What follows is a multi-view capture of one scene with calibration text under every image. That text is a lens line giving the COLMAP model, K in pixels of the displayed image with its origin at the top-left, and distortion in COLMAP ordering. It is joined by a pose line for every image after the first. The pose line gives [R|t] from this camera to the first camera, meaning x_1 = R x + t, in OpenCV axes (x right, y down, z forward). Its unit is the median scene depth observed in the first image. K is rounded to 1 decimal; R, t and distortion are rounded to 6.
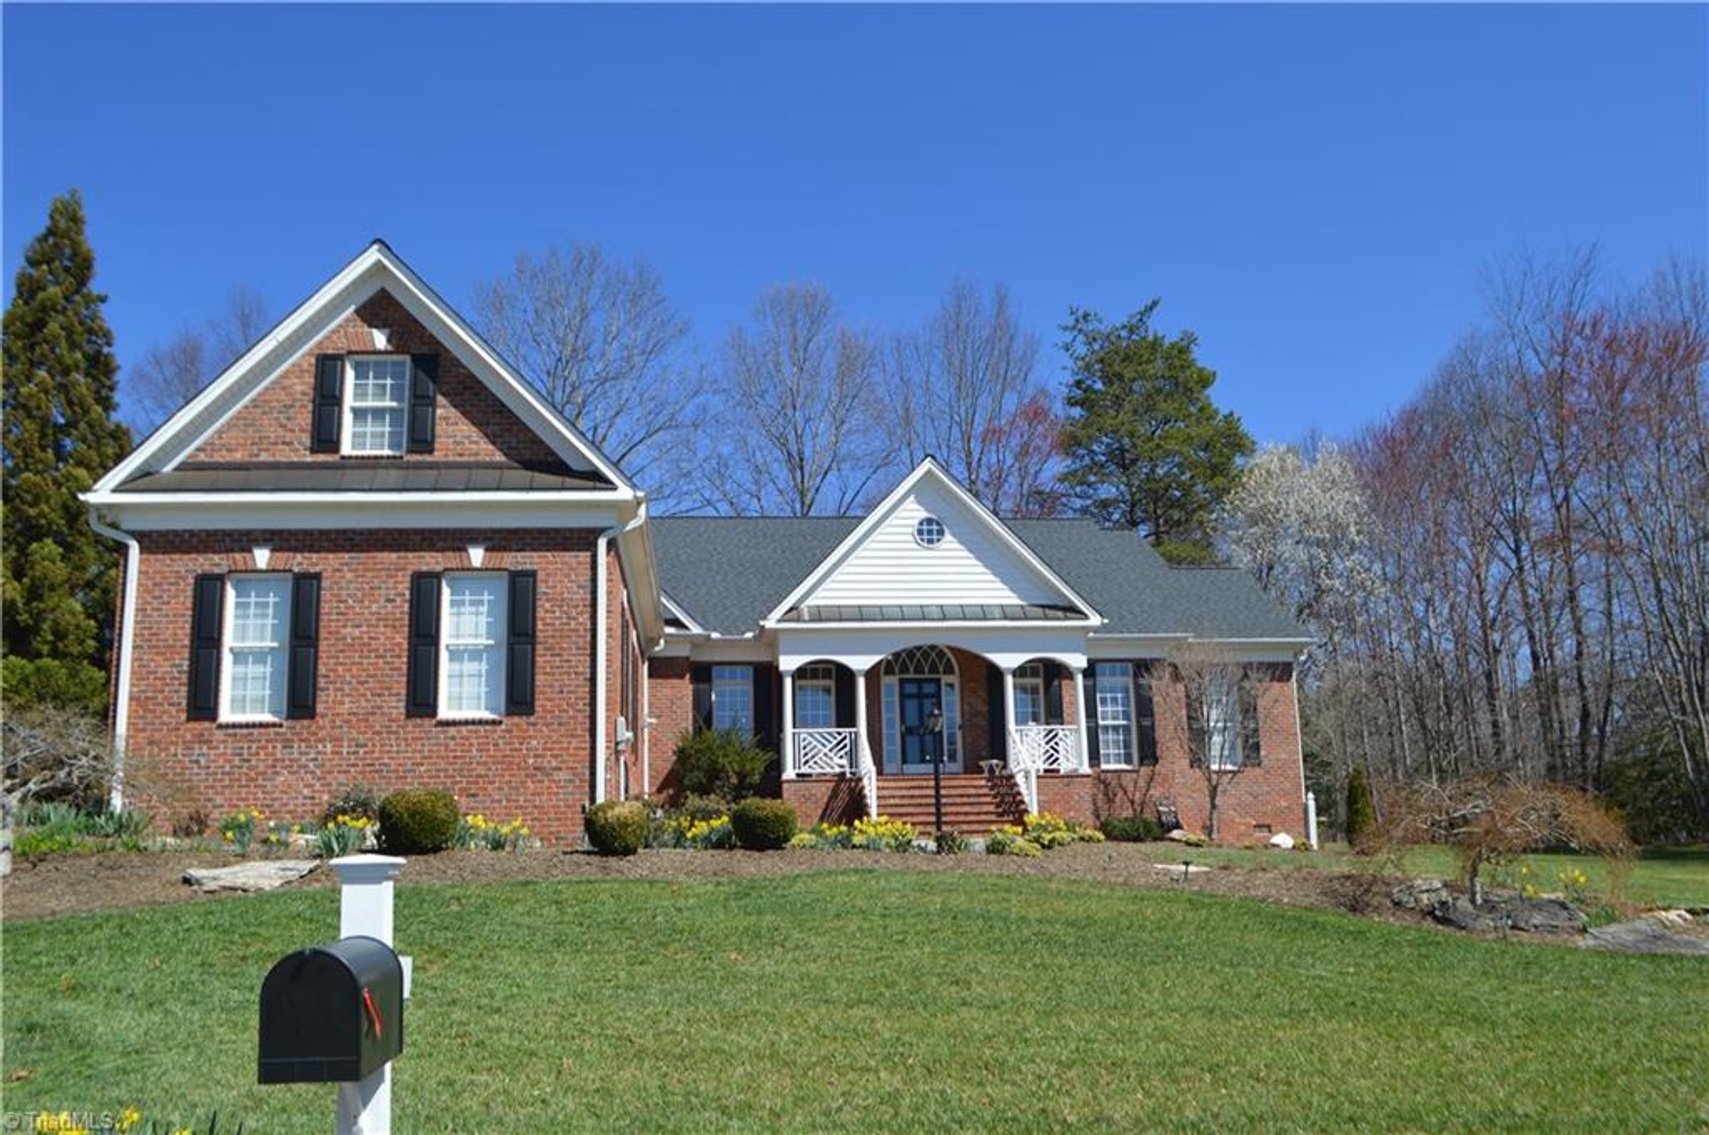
lens RADIAL K [[1359.0, 0, 866.9], [0, 1359.0, 581.0], [0, 0, 1]] dist [-0.089060, -0.012086]
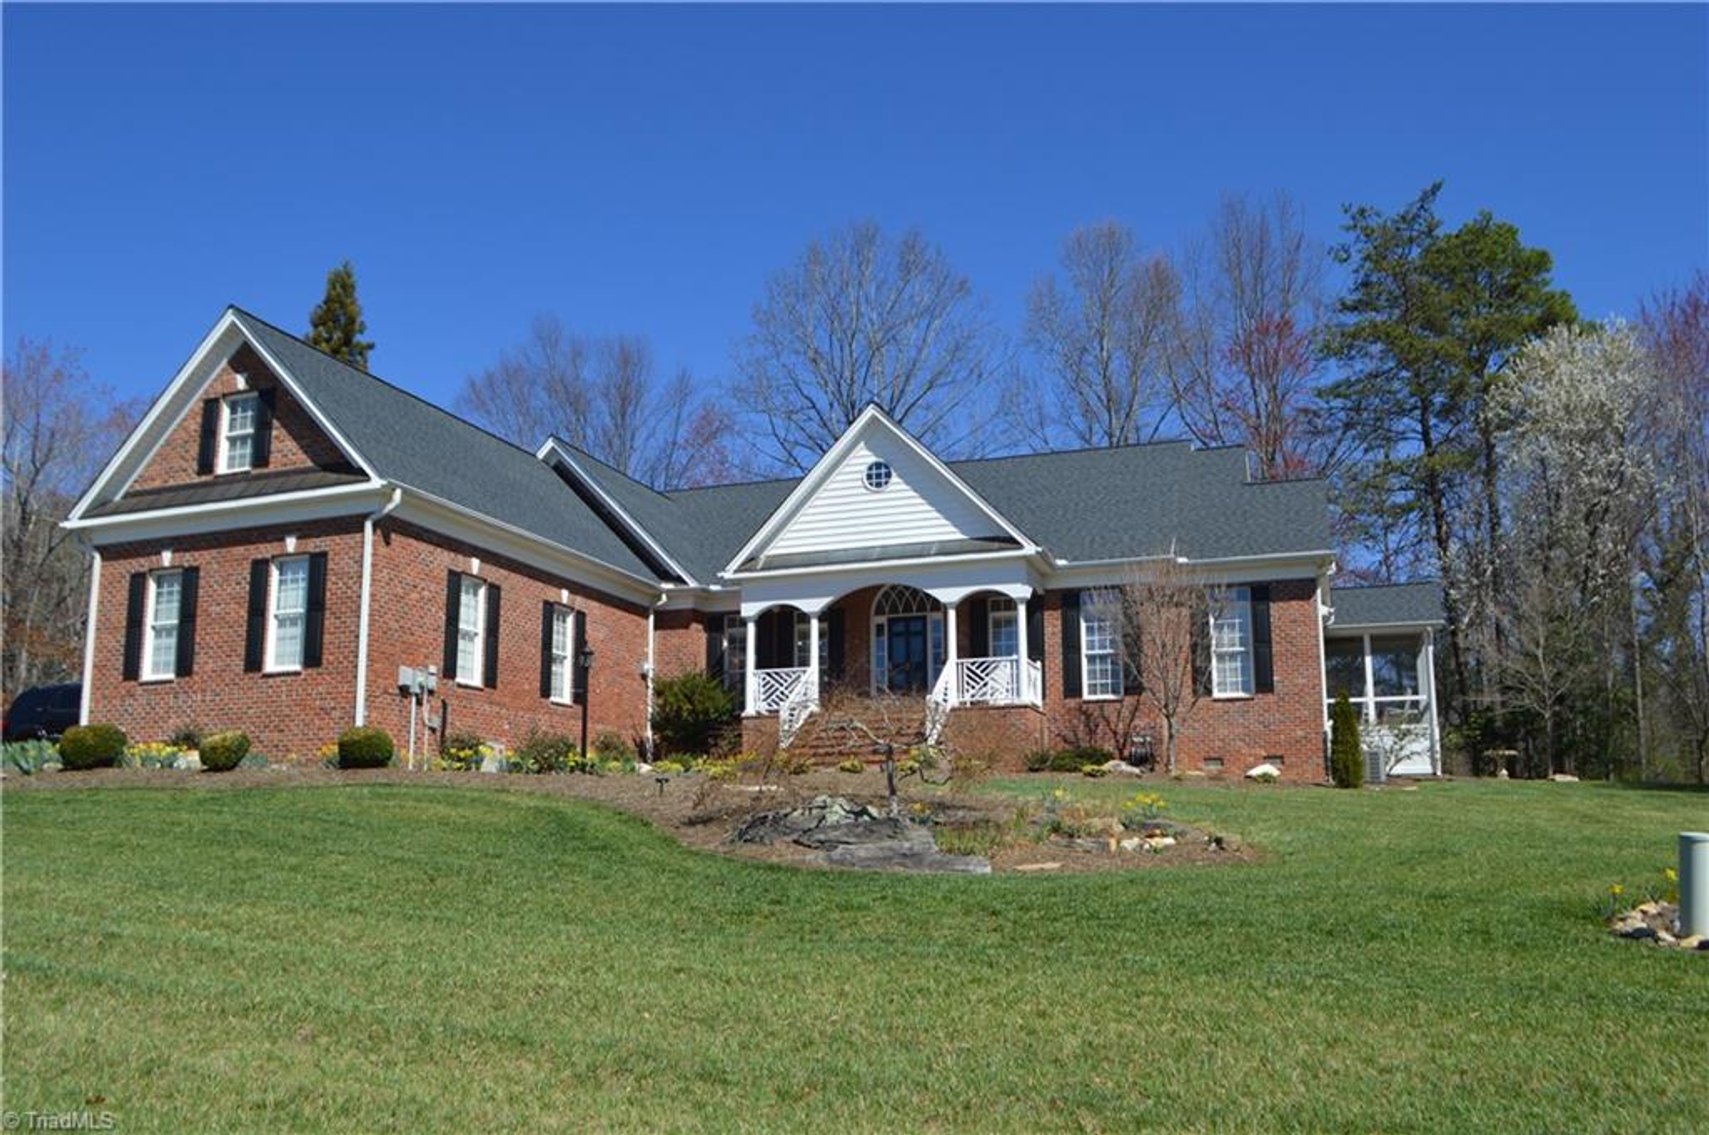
lens RADIAL K [[1359.0, 0, 856.4], [0, 1359.0, 579.0], [0, 0, 1]] dist [-0.089060, -0.012086]
pose [[0.902540, -0.064457, -0.425755, 0.492546], [0.080008, 0.996618, 0.018723, 0.022866], [0.423109, -0.050962, 0.904645, 0.056478]]
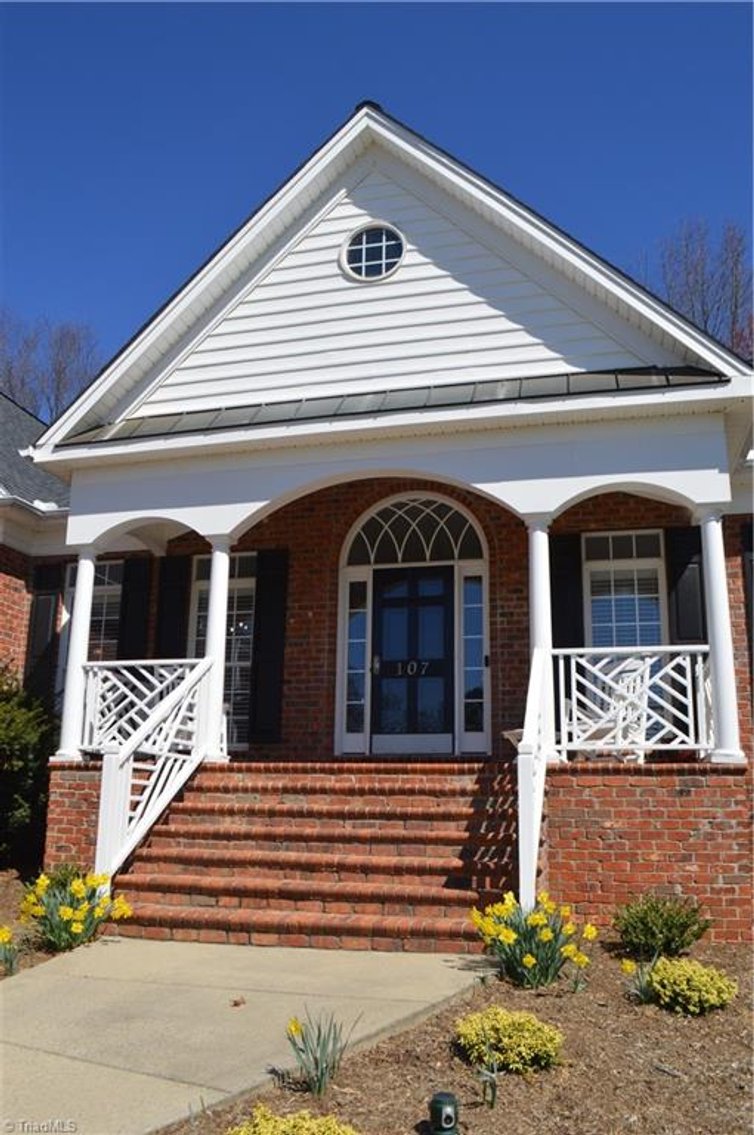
lens RADIAL K [[902.6, 0, 369.3], [0, 902.6, 596.4], [0, 0, 1]] dist [-0.089060, -0.012086]
pose [[0.934531, -0.042647, -0.353316, 0.160231], [0.041037, 0.999085, -0.012050, 0.094910], [0.353507, -0.003238, 0.935426, 0.741164]]
